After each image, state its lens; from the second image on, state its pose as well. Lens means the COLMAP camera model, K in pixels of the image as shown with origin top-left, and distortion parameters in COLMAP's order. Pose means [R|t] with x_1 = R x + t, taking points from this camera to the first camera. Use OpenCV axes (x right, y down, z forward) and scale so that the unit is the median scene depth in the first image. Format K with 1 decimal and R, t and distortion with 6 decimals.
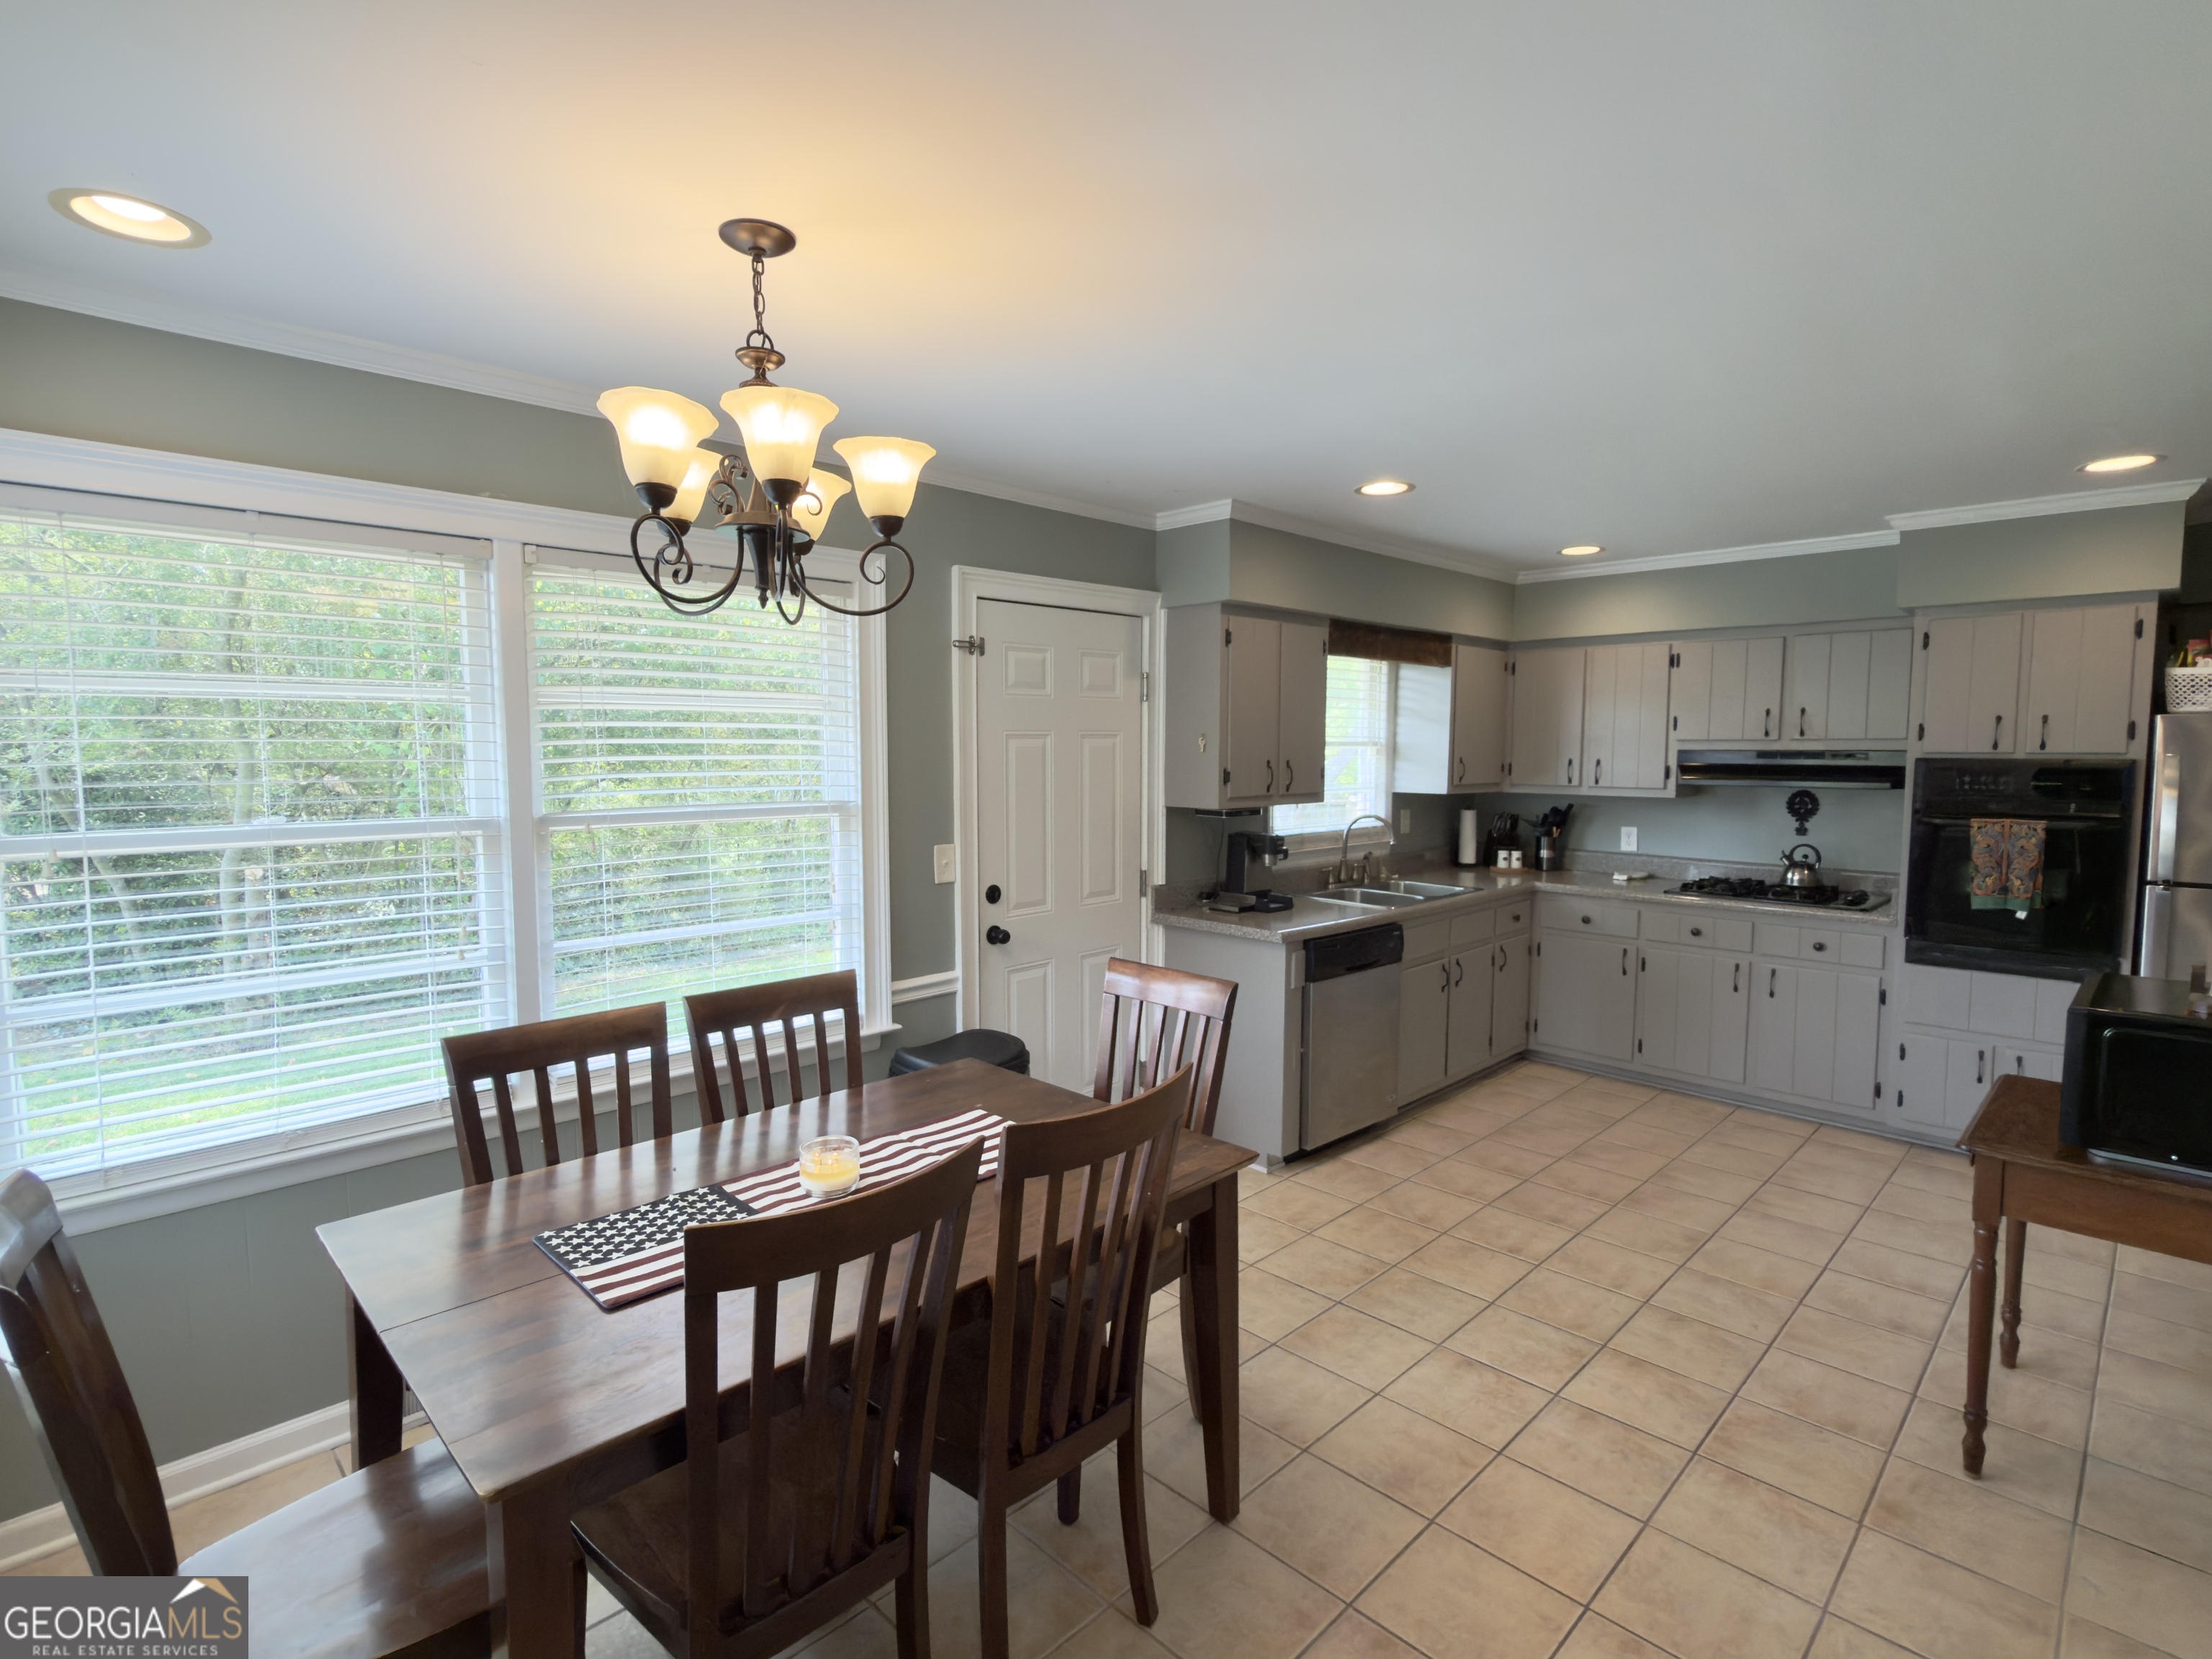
lens RADIAL K [[1082.2, 0, 1103.0], [0, 1082.2, 829.1], [0, 0, 1]] dist [-0.001454, -0.000315]
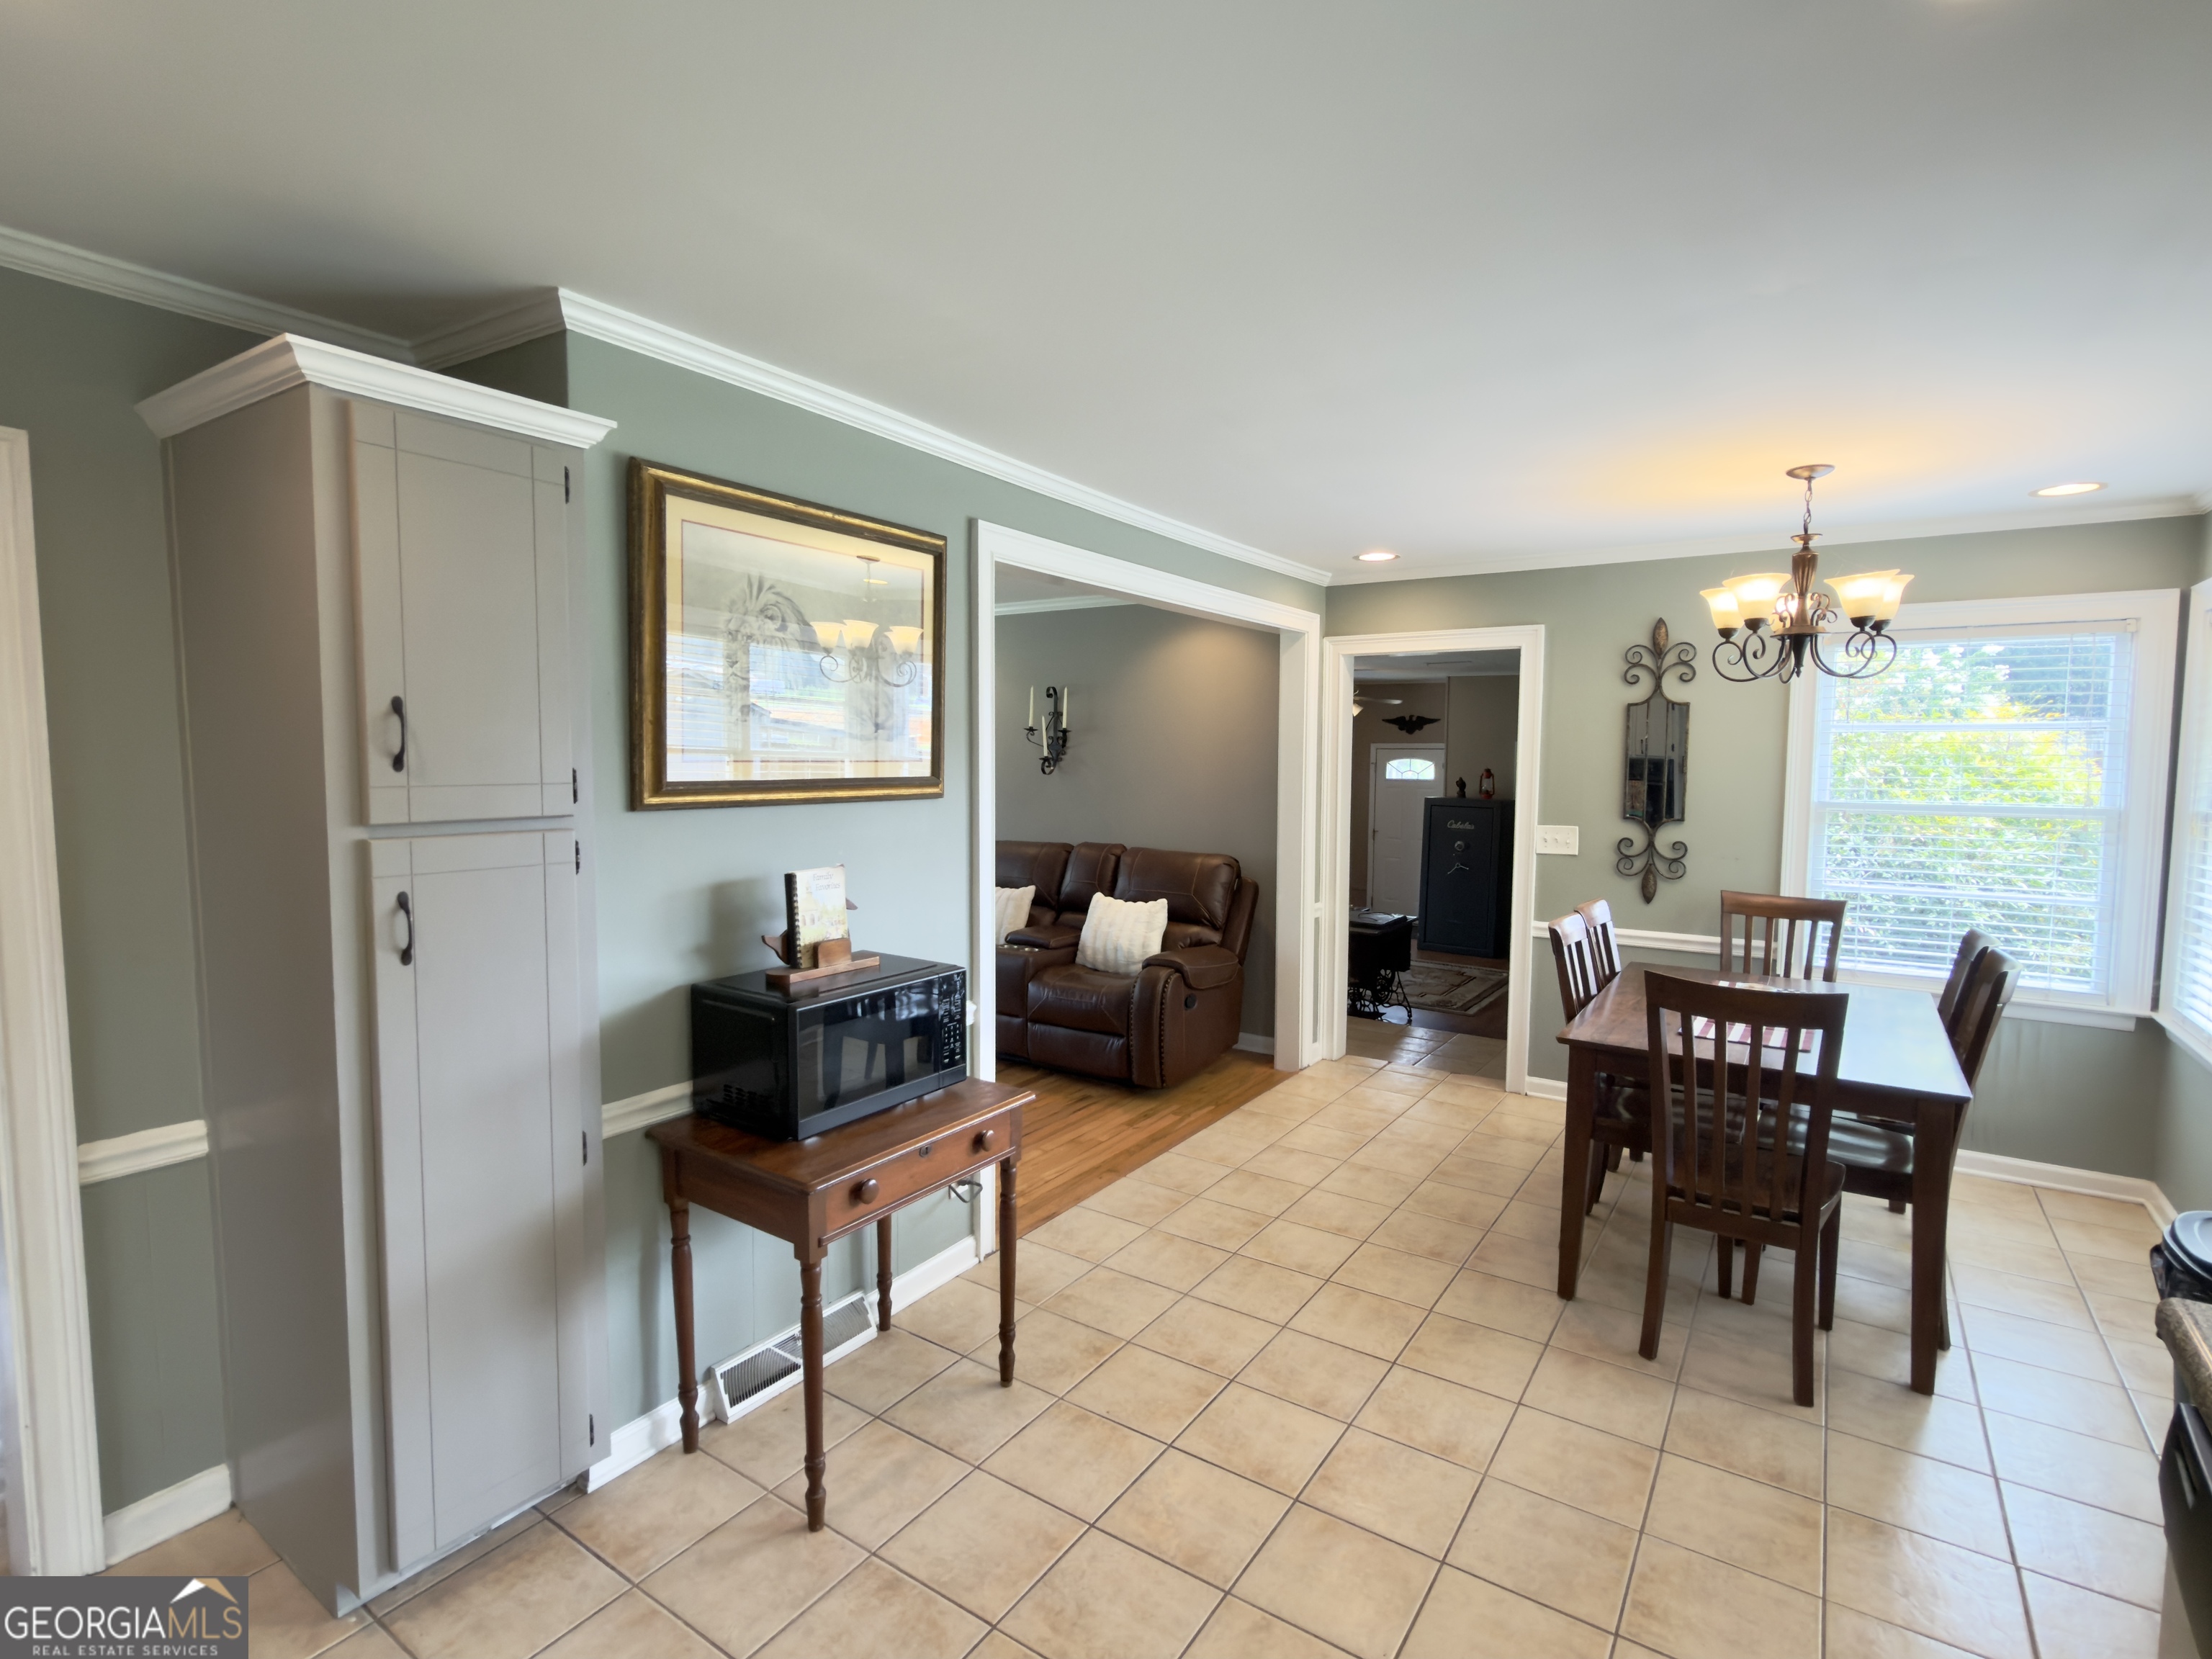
lens RADIAL K [[1082.2, 0, 1103.0], [0, 1082.2, 829.1], [0, 0, 1]] dist [-0.001454, -0.000315]
pose [[-0.981637, 0.005060, -0.190691, 0.491695], [-0.023549, 0.988788, 0.147460, -0.083264], [0.189299, 0.149243, -0.970512, 1.095334]]
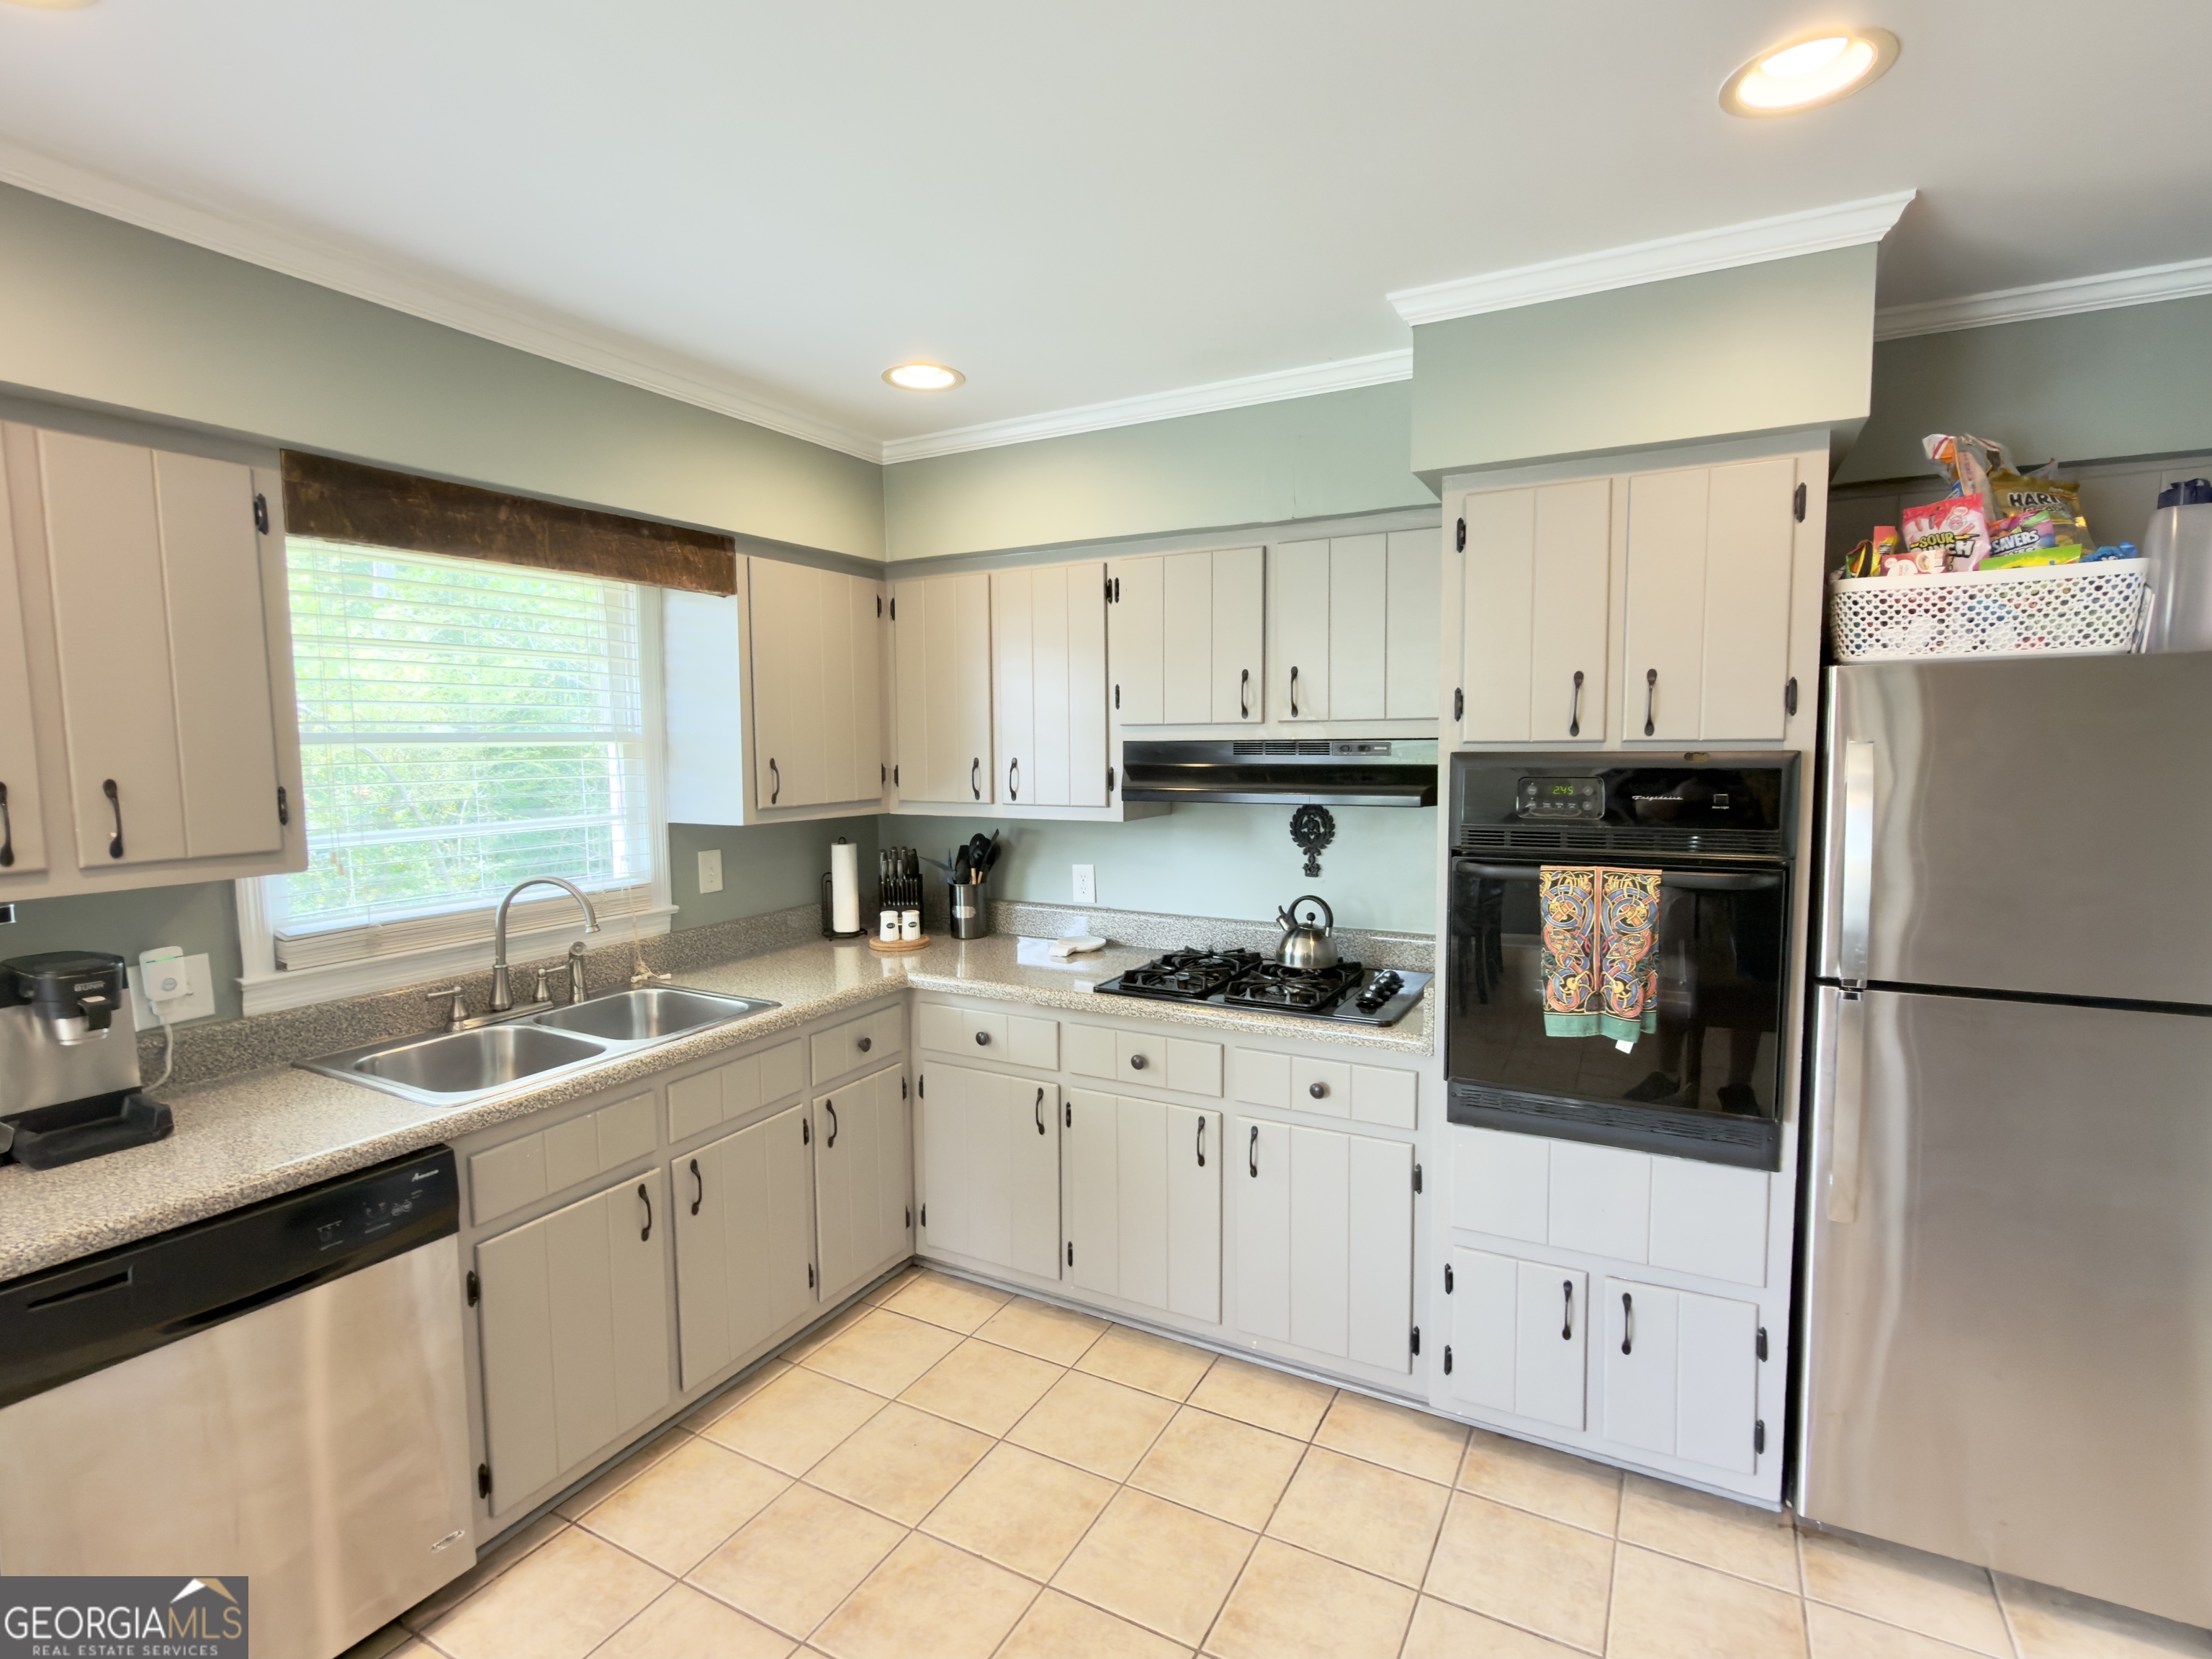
lens RADIAL K [[1082.2, 0, 1103.0], [0, 1082.2, 829.1], [0, 0, 1]] dist [-0.001454, -0.000315]
pose [[0.958857, -0.035502, 0.281660, 0.410386], [0.033504, 0.999368, 0.011907, -0.037632], [-0.281904, -0.001981, 0.959440, 0.504475]]
